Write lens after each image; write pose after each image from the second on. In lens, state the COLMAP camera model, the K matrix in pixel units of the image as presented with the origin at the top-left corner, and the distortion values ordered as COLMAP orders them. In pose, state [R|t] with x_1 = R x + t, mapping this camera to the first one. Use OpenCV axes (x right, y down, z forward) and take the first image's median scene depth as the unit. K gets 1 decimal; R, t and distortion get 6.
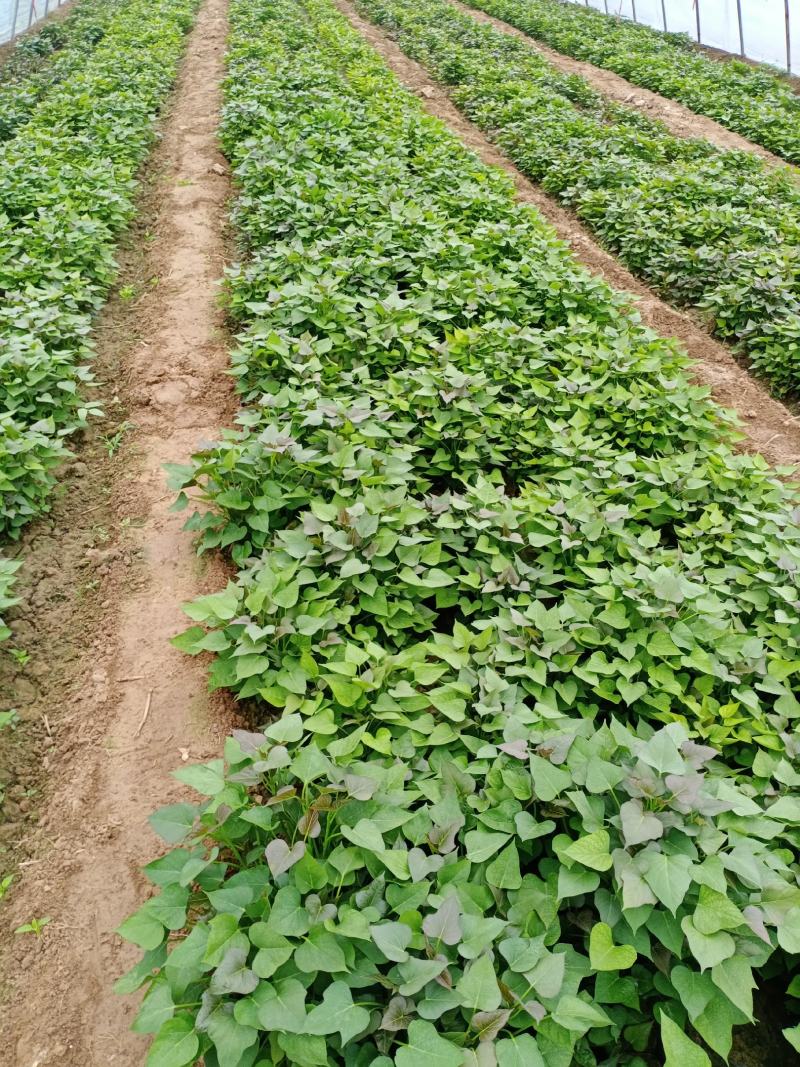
lens RADIAL K [[872.2, 0, 394.9], [0, 872.2, 538.7], [0, 0, 1]] dist [0.039216, -0.110493]
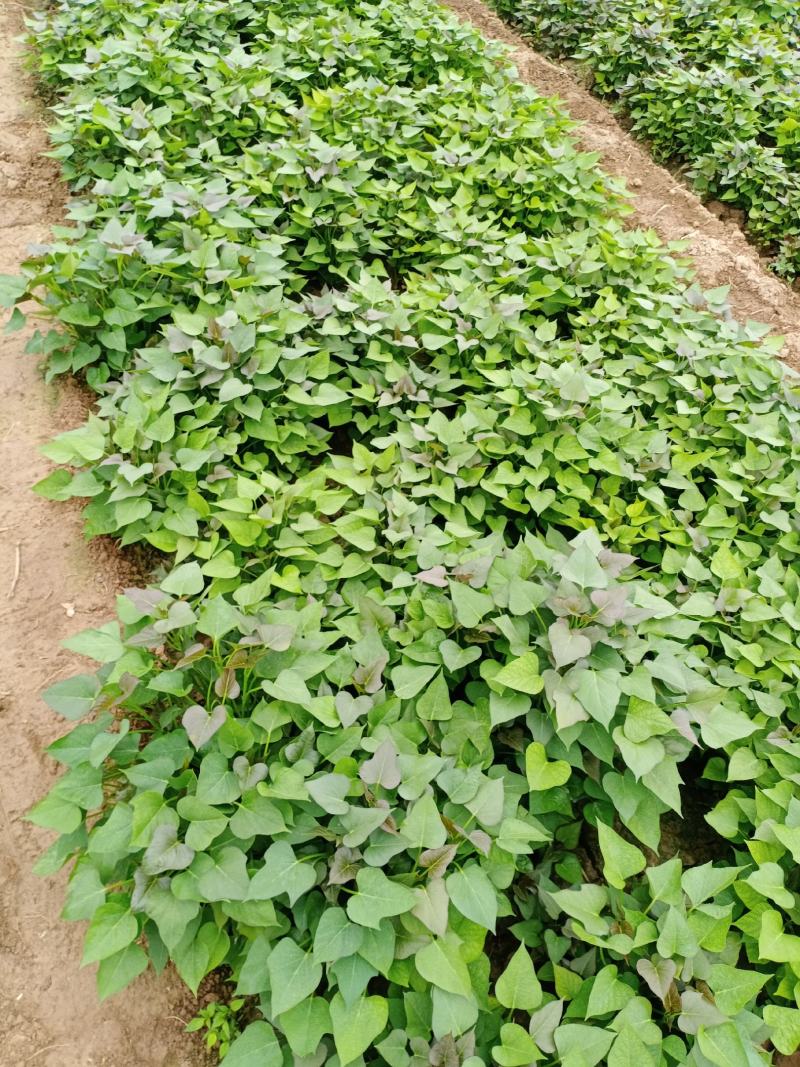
lens RADIAL K [[872.2, 0, 408.2], [0, 872.2, 549.6], [0, 0, 1]] dist [0.039216, -0.110493]
pose [[0.983840, -0.099812, 0.148648, -0.022303], [0.059789, 0.965693, 0.252710, -0.023968], [-0.168772, -0.239739, 0.956055, 0.083075]]
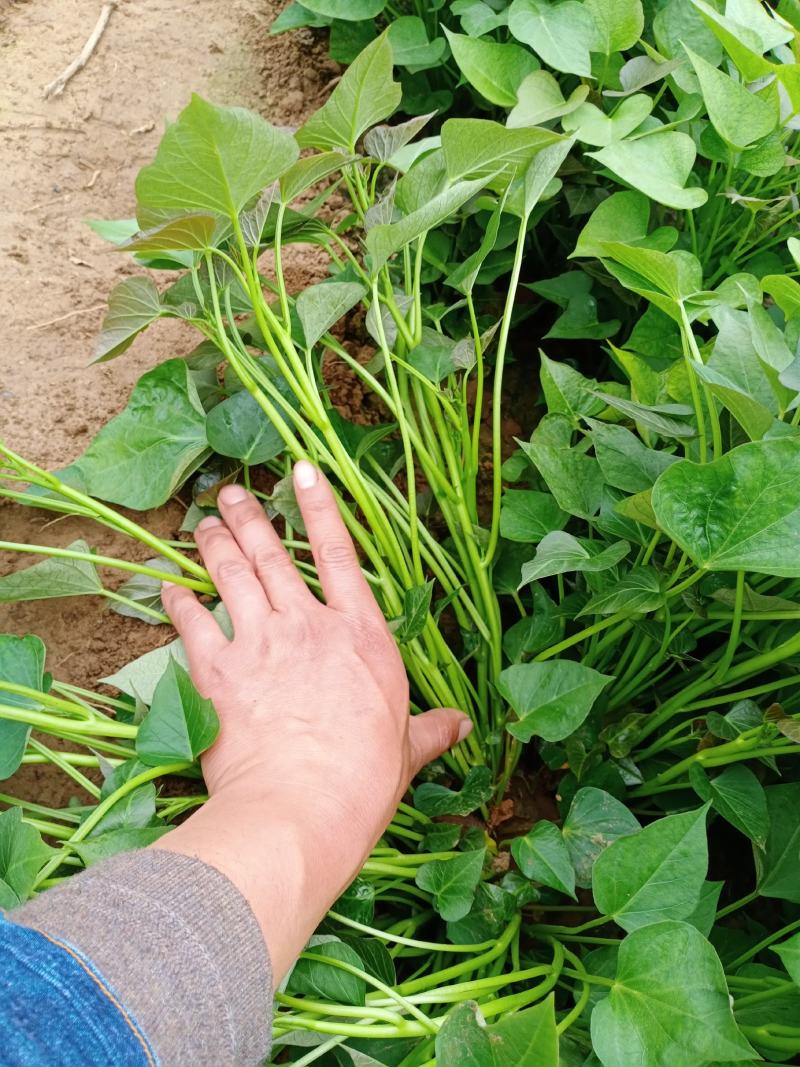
lens RADIAL K [[872.2, 0, 394.5], [0, 872.2, 526.7], [0, 0, 1]] dist [0.039216, -0.110493]
pose [[0.964875, 0.239950, 0.106961, -0.160503], [-0.262682, 0.887136, 0.379457, 0.213397], [-0.003838, -0.394225, 0.919006, 0.615976]]
